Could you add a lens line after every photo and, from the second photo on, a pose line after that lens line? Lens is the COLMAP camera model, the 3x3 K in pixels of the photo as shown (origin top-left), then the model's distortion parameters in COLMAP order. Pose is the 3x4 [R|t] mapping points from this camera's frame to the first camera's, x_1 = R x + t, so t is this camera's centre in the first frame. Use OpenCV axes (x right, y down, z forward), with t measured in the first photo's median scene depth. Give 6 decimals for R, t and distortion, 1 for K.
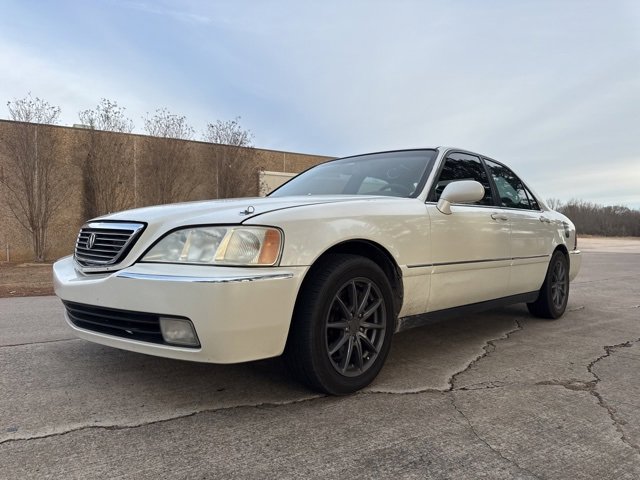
lens RADIAL K [[453.6, 0, 317.6], [0, 453.6, 240.0], [0, 0, 1]] dist [0.045412, -0.058768]
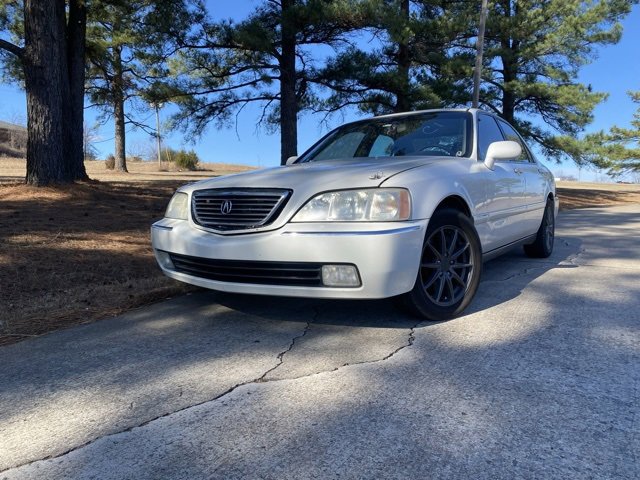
lens RADIAL K [[489.3, 0, 324.6], [0, 489.3, 236.6], [0, 0, 1]] dist [0.028355, -0.025016]
pose [[0.984708, -0.055615, 0.165099, -0.430084], [0.041778, 0.995407, 0.086134, -0.017316], [-0.169131, -0.077920, 0.982509, -0.222142]]
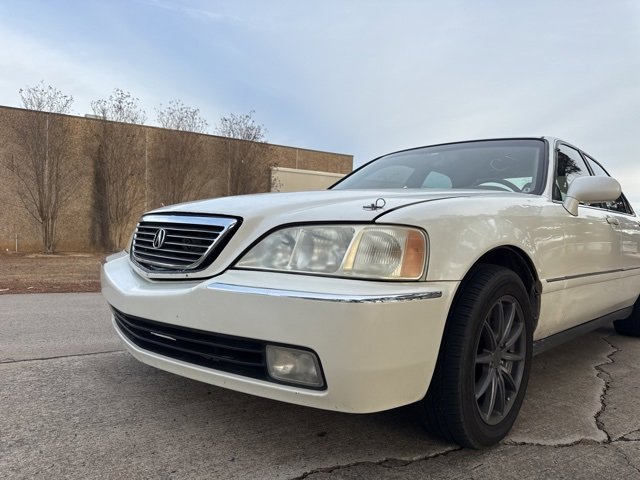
lens RADIAL K [[453.6, 0, 319.2], [0, 453.6, 239.8], [0, 0, 1]] dist [0.045412, -0.058768]
pose [[0.999611, 0.027190, -0.006279, -0.202185], [-0.027164, 0.999622, 0.004172, -0.005558], [0.006390, -0.003999, 0.999972, 0.203499]]
